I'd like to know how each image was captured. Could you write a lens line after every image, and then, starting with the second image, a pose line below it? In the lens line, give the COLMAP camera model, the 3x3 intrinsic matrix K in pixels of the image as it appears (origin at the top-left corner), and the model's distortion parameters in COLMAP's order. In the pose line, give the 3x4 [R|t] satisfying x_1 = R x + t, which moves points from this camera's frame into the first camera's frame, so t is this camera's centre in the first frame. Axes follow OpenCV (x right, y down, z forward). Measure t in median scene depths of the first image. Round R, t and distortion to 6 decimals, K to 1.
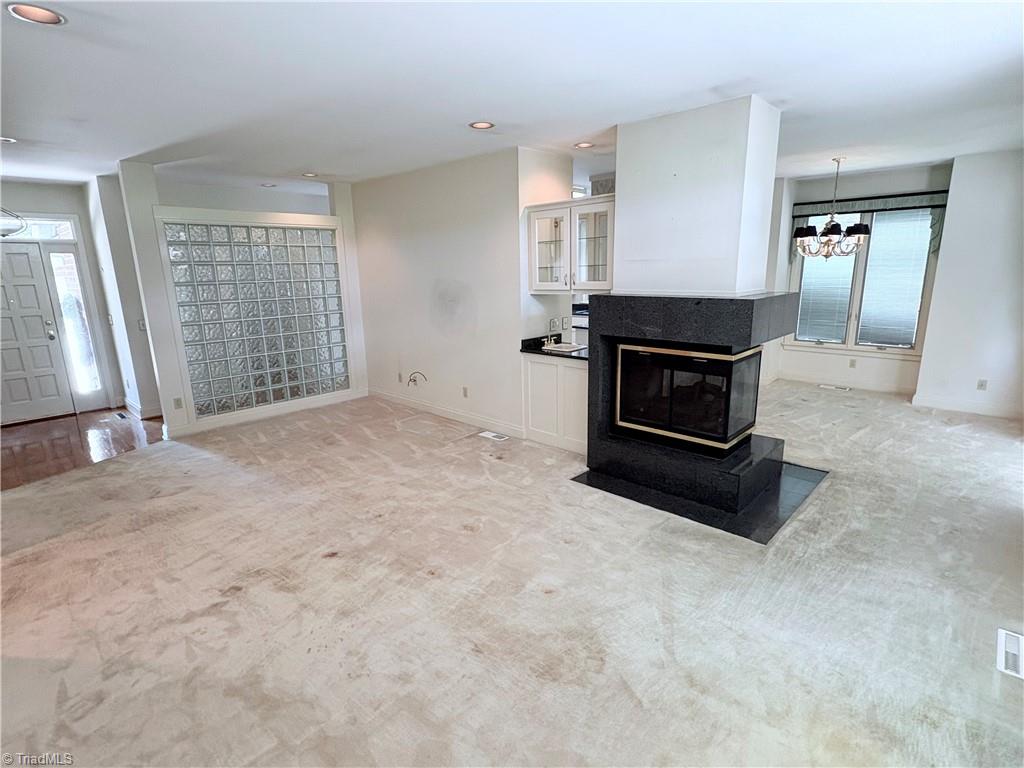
lens RADIAL K [[516.1, 0, 508.1], [0, 516.1, 384.3], [0, 0, 1]] dist [0.003650, -0.000553]
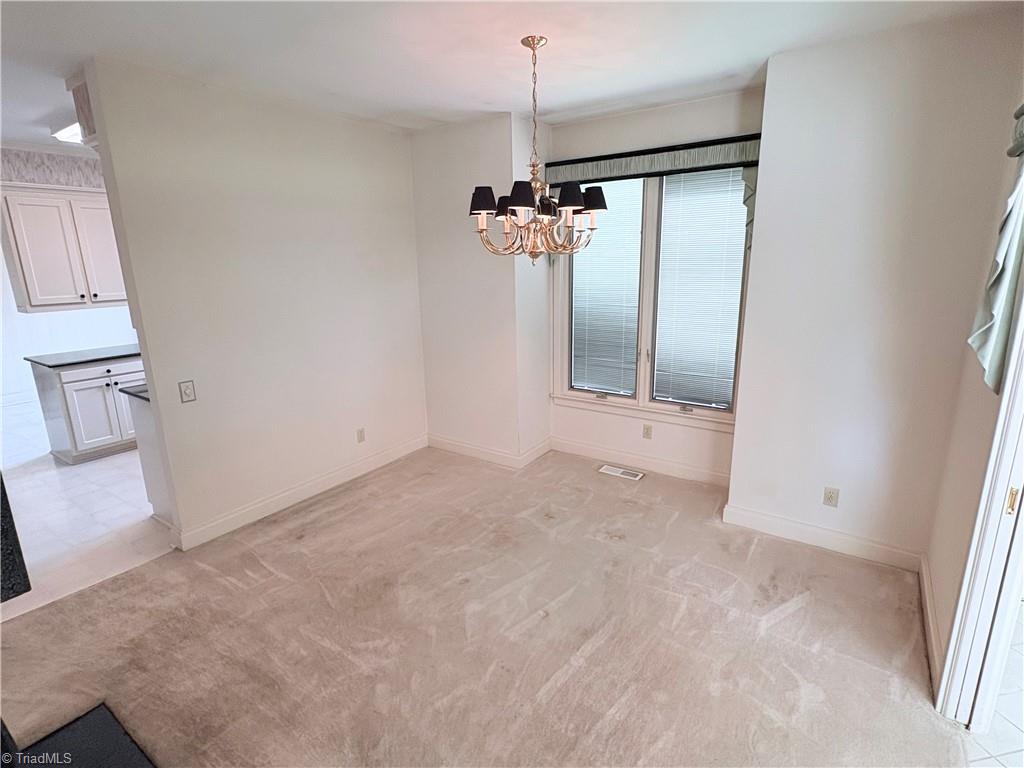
lens RADIAL K [[516.1, 0, 512.2], [0, 516.1, 382.4], [0, 0, 1]] dist [0.003650, -0.000553]
pose [[0.988178, -0.034661, 0.149343, 0.454244], [0.034184, 0.999399, 0.005755, -0.114276], [-0.149453, -0.000582, 0.988769, 0.460056]]
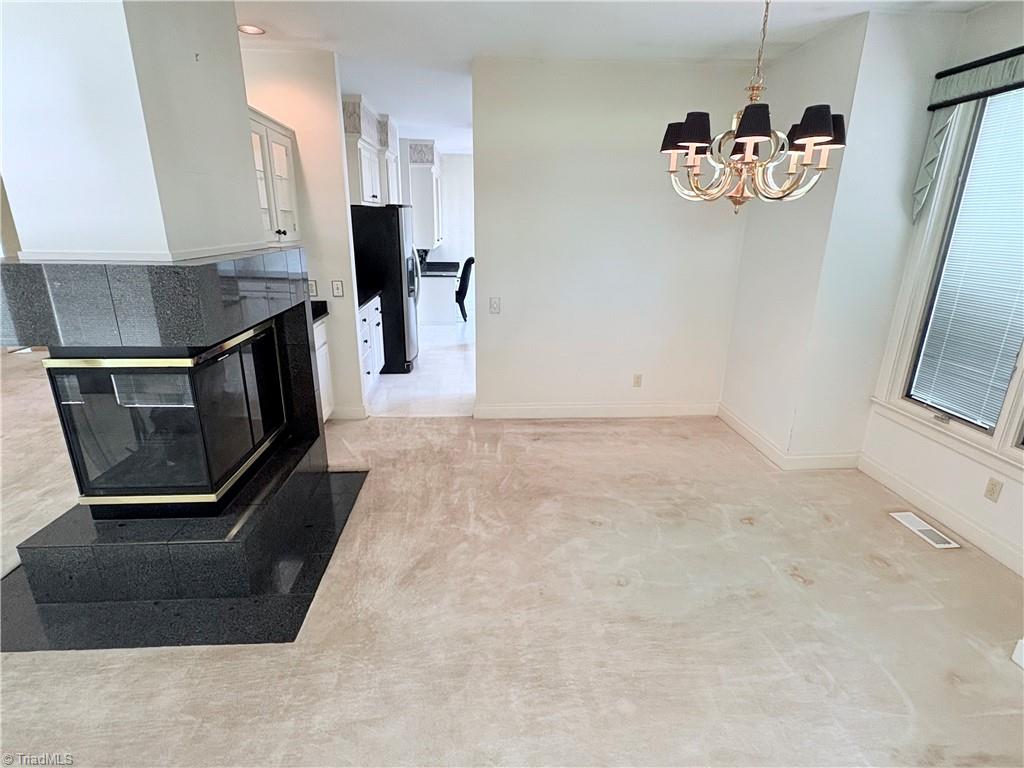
lens RADIAL K [[516.1, 0, 509.5], [0, 516.1, 382.3], [0, 0, 1]] dist [0.003650, -0.000553]
pose [[0.732427, 0.231702, -0.640207, 0.676836], [-0.180590, 0.972744, 0.145450, -0.116944], [0.656459, 0.009084, 0.754307, 0.505072]]
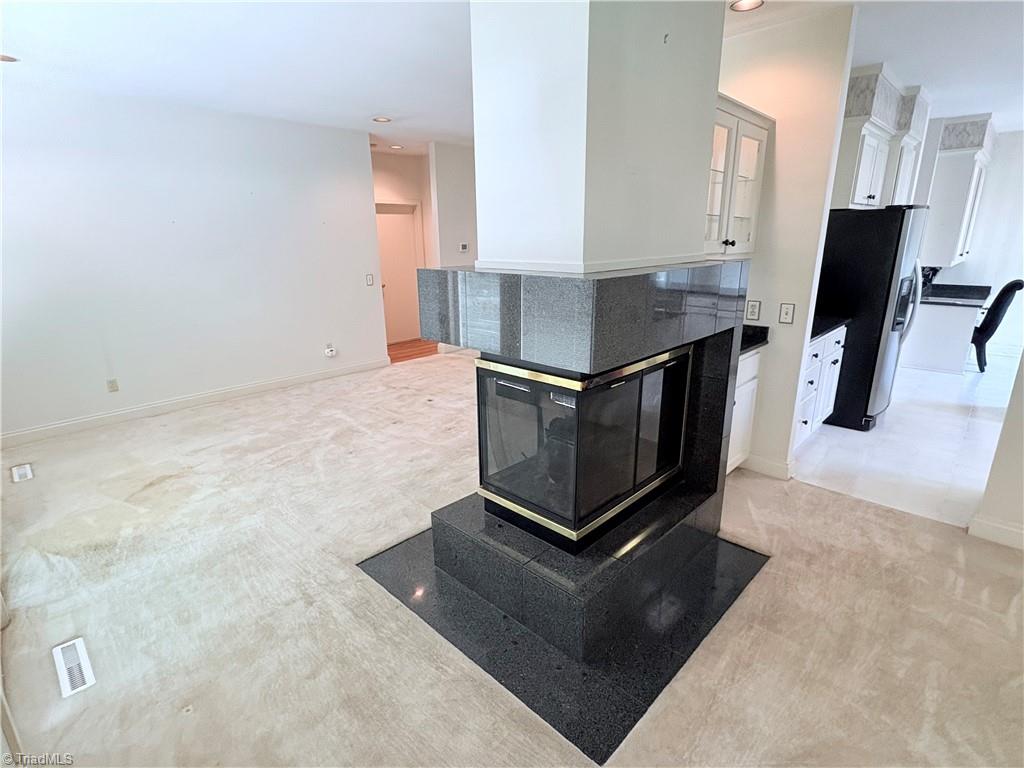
lens RADIAL K [[516.1, 0, 512.0], [0, 516.1, 383.8], [0, 0, 1]] dist [0.003650, -0.000553]
pose [[-0.004337, 0.297045, -0.954854, 0.593173], [-0.216007, 0.932041, 0.290929, -0.123076], [0.976382, 0.207517, 0.060122, 0.565588]]
